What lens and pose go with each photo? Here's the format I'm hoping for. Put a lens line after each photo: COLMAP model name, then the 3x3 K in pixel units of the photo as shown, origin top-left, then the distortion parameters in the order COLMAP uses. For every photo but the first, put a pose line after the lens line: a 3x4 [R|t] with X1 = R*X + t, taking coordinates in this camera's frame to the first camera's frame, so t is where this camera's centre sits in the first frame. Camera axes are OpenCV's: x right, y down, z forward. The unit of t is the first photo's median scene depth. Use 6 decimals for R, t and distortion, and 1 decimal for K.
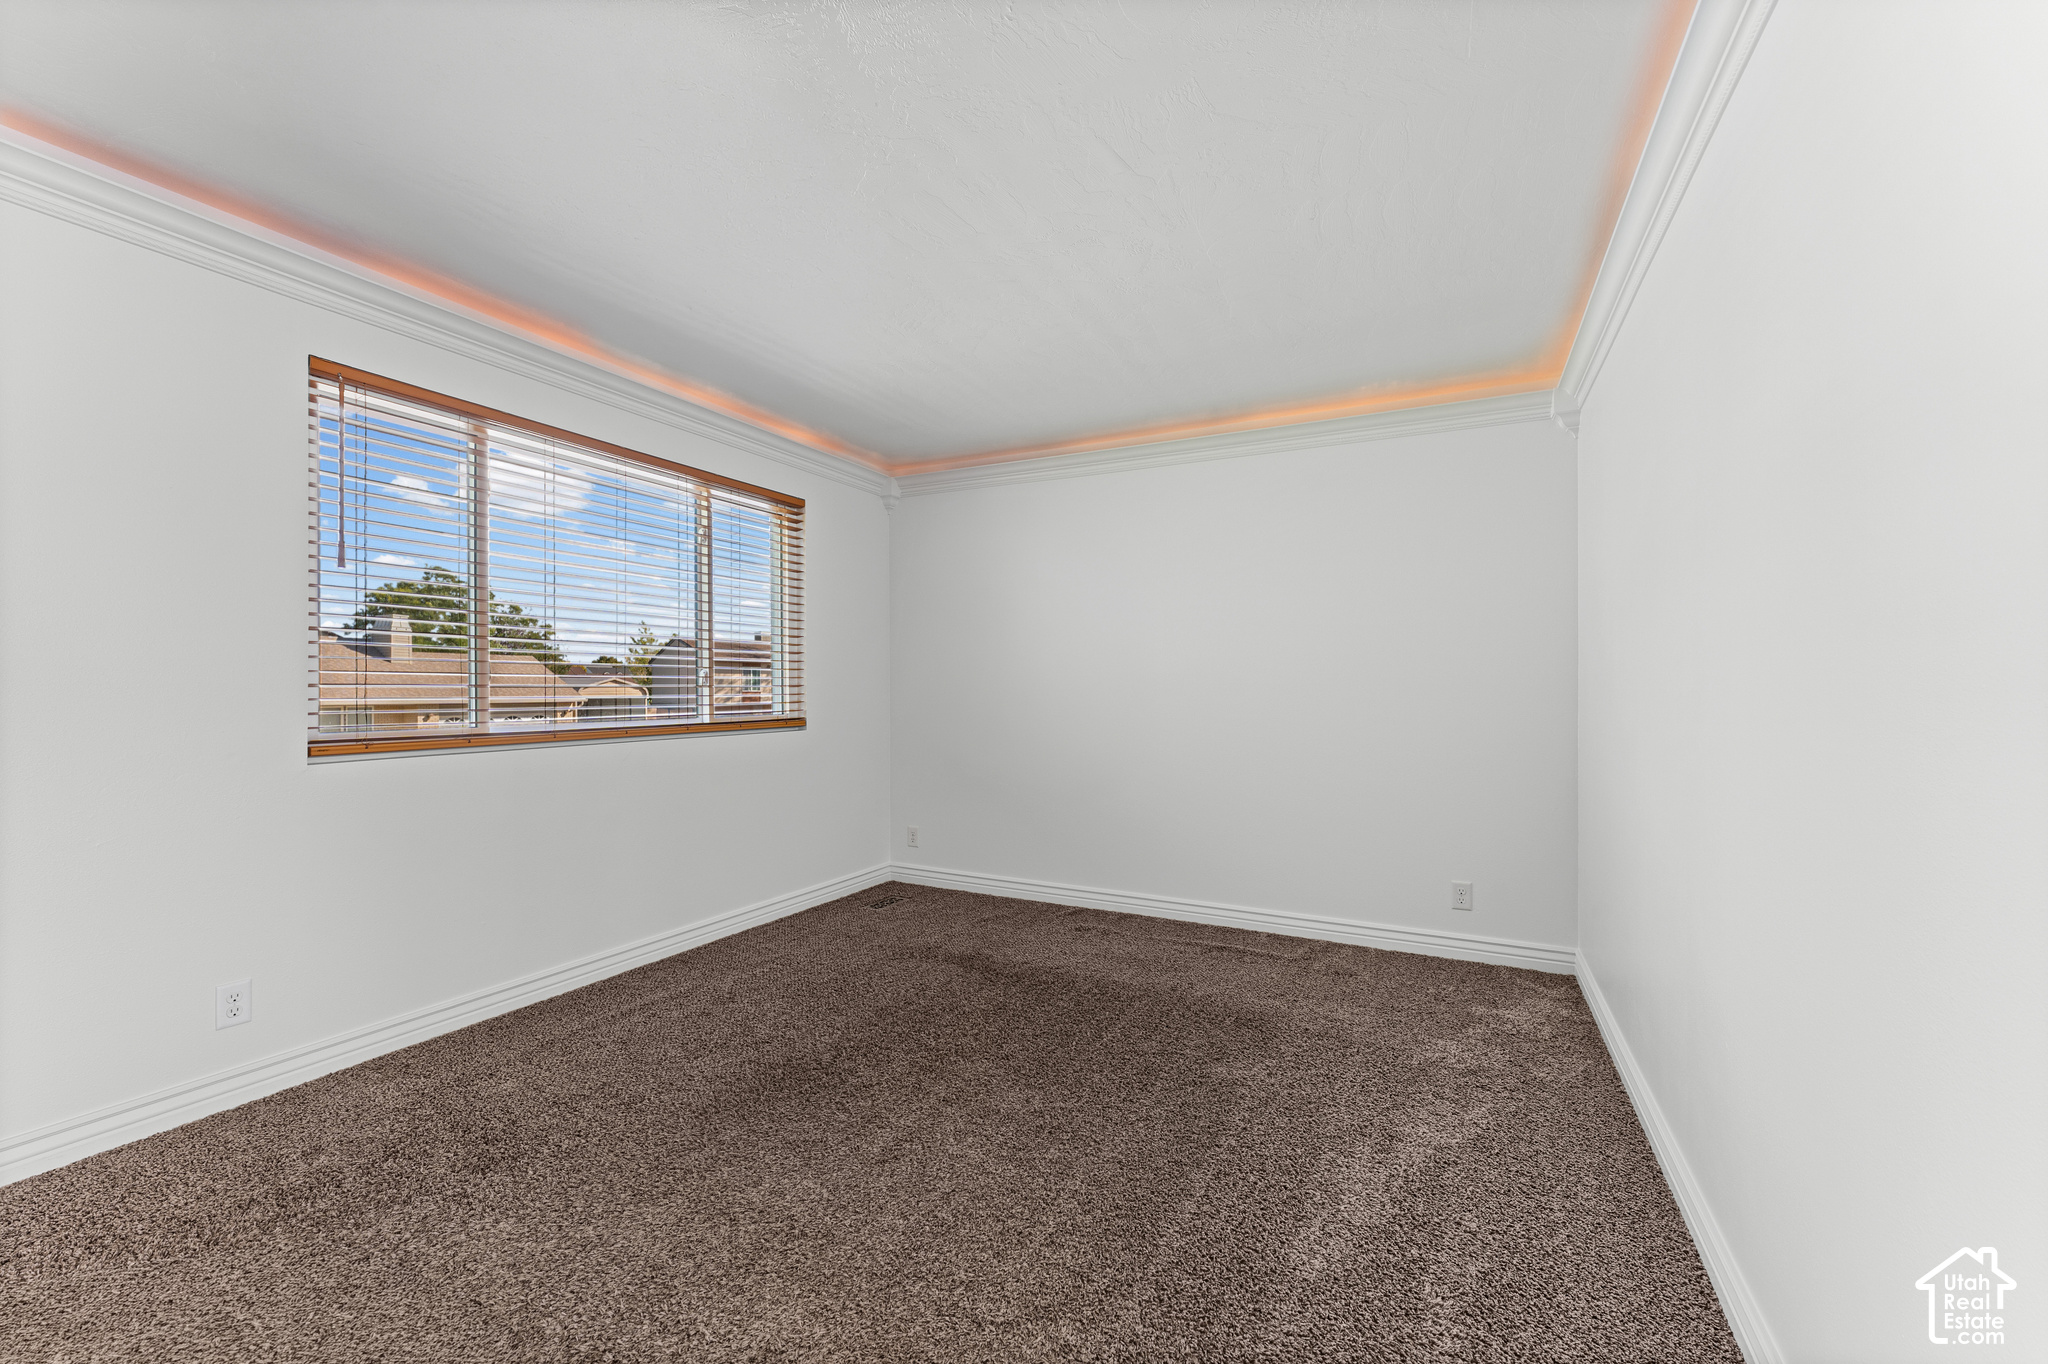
lens RADIAL K [[827.8, 0, 1022.3], [0, 827.8, 687.1], [0, 0, 1]] dist [0.001174, 0.000023]
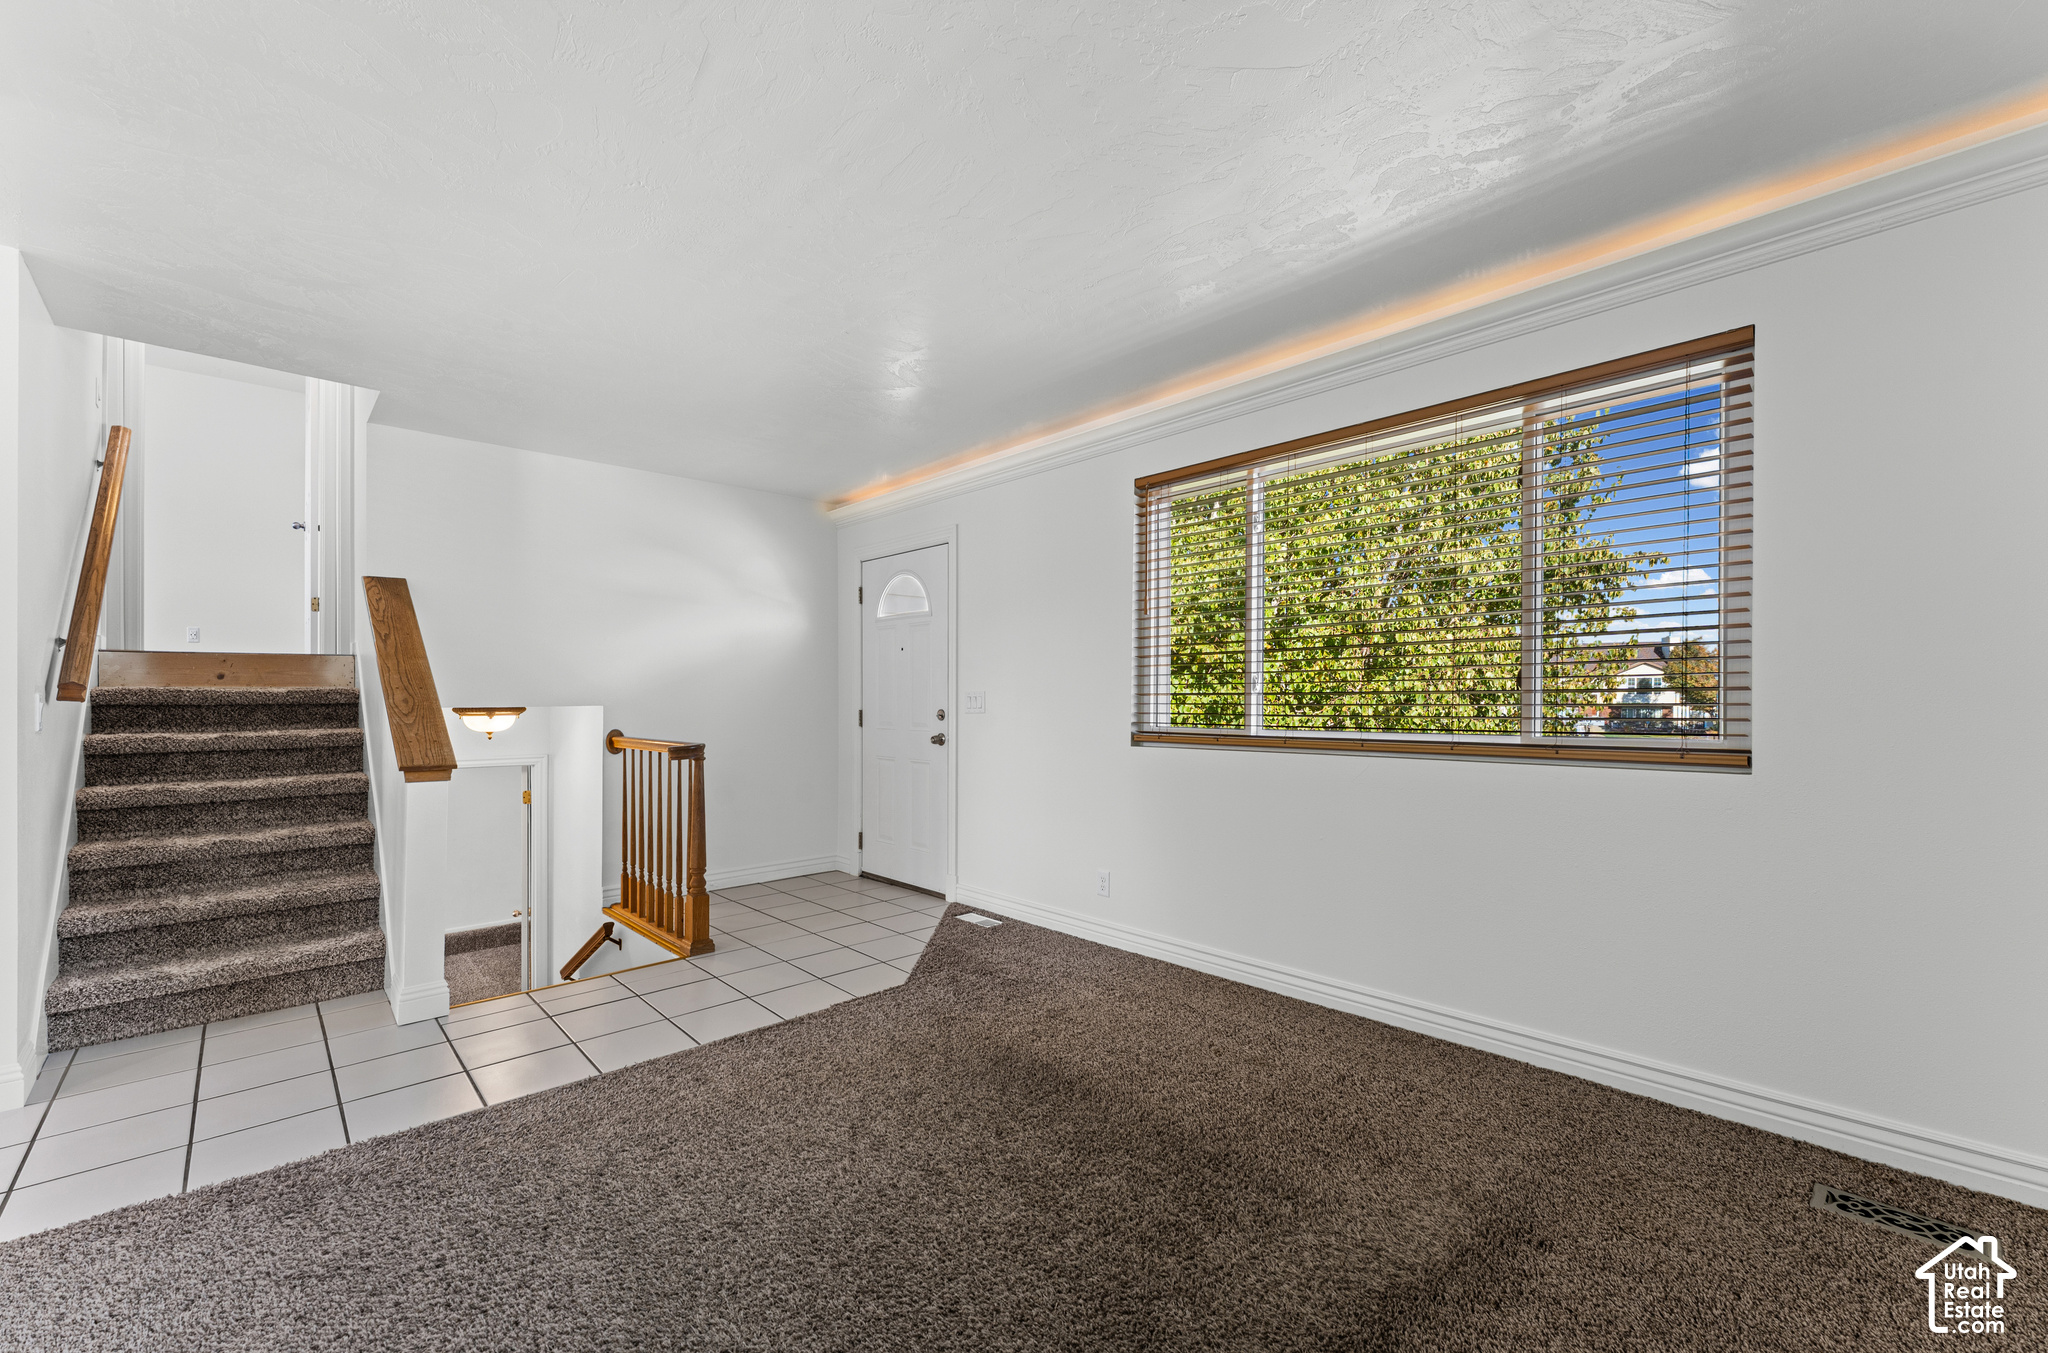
lens RADIAL K [[842.1, 0, 1023.8], [0, 842.1, 689.0], [0, 0, 1]] dist [-0.000204, -0.000066]
pose [[-0.339676, -0.006477, -0.940520, 0.476940], [0.009708, 0.999899, -0.010392, 0.000265], [0.940492, -0.012660, -0.339579, 0.942883]]
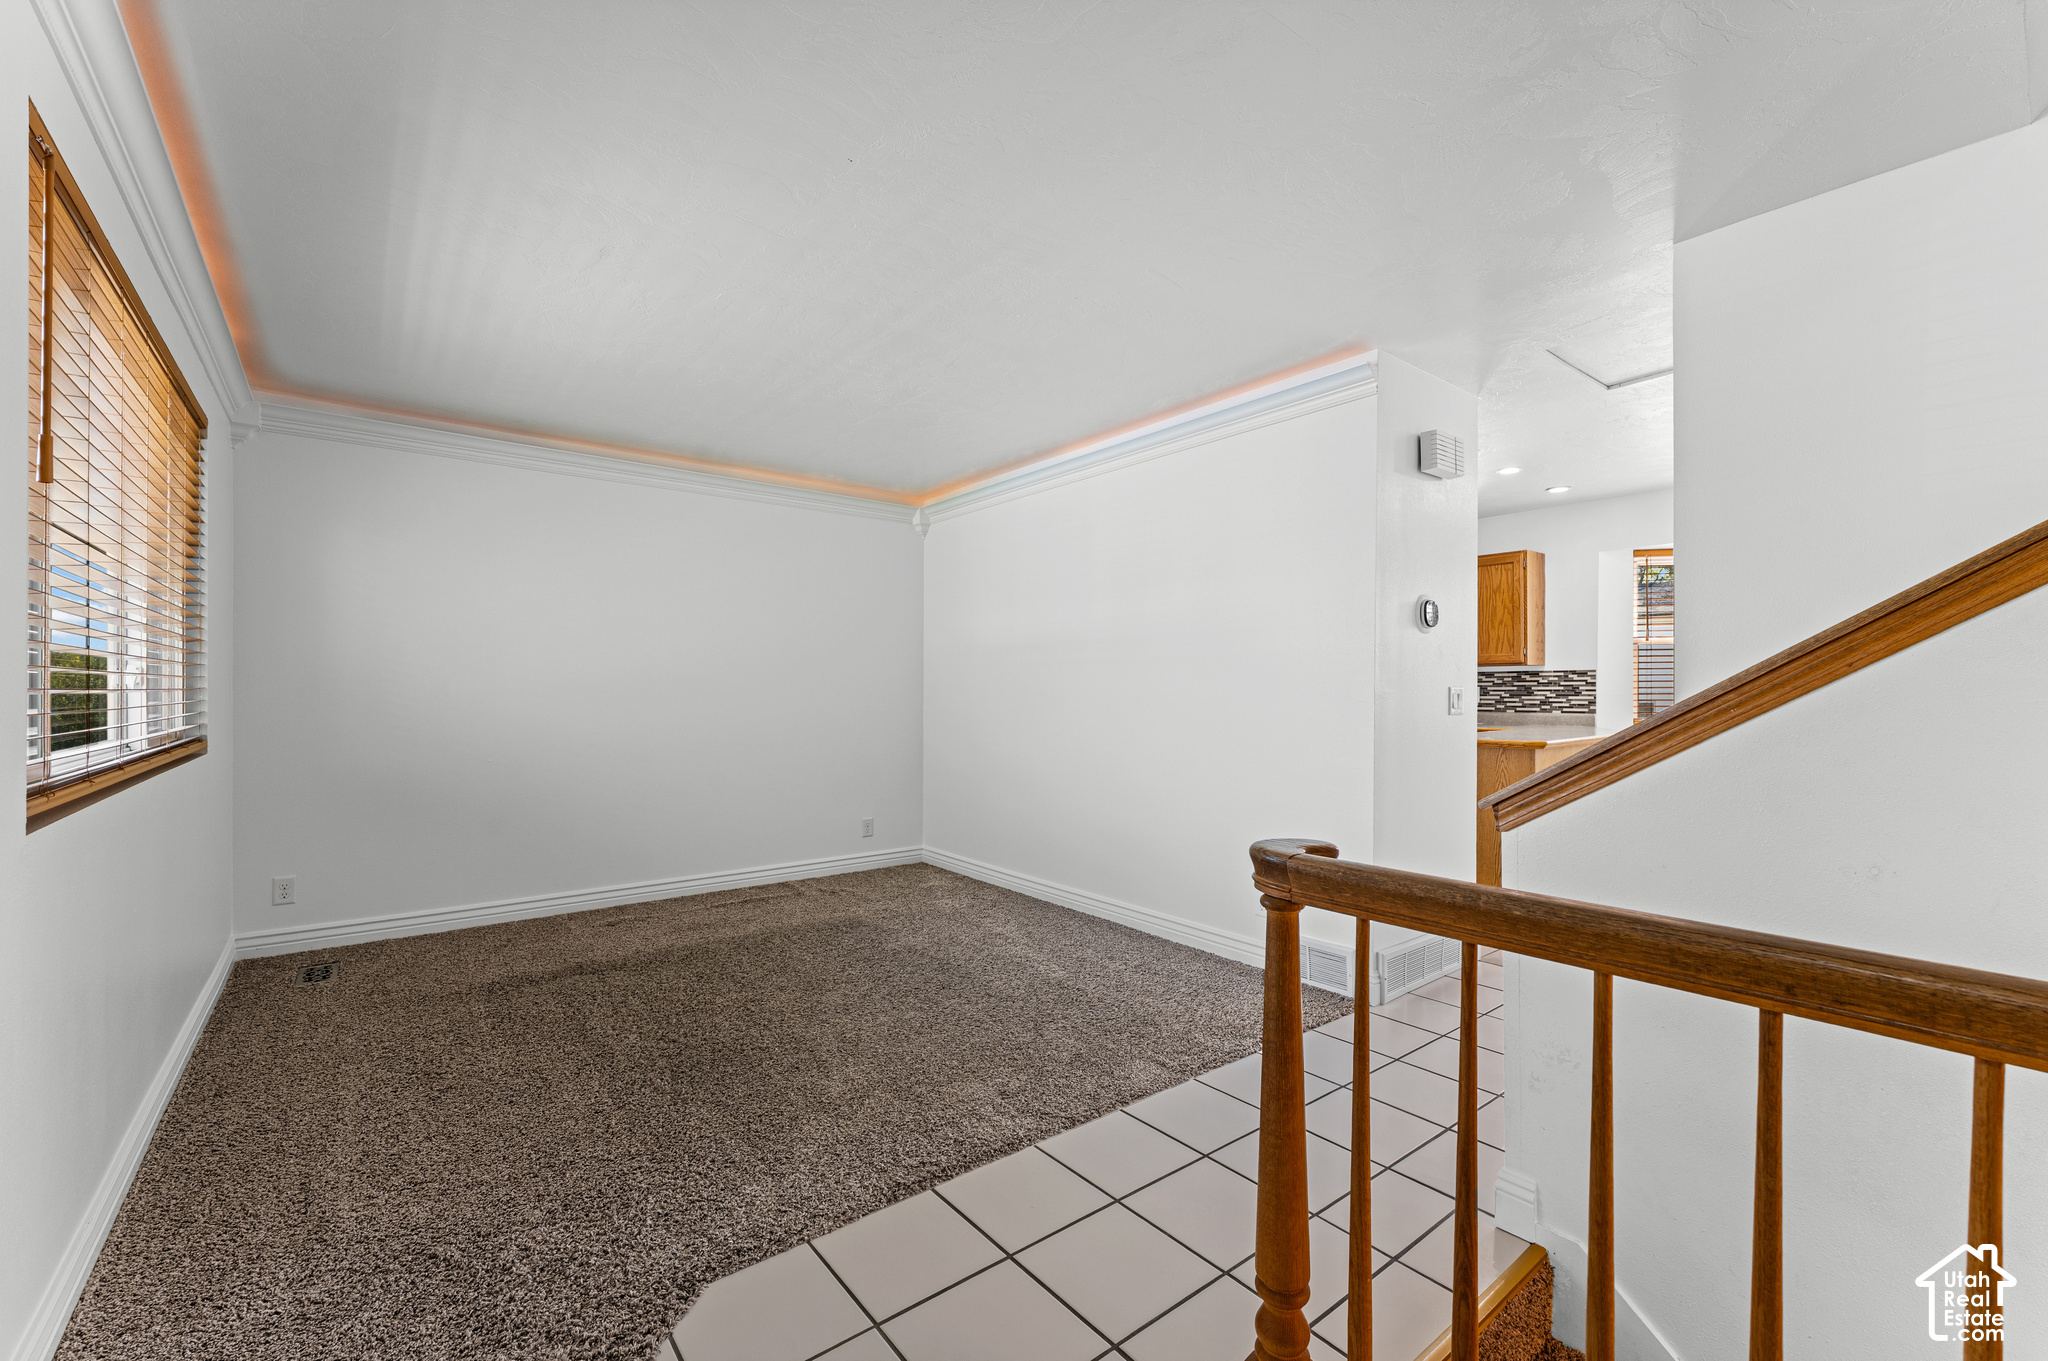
lens RADIAL K [[842.1, 0, 1027.1], [0, 842.1, 685.0], [0, 0, 1]] dist [-0.000204, -0.000066]
pose [[0.413802, -0.000327, 0.910367, -0.767370], [-0.000192, 1.000000, 0.000446, -0.007758], [-0.910367, -0.000359, 0.413802, 0.105636]]
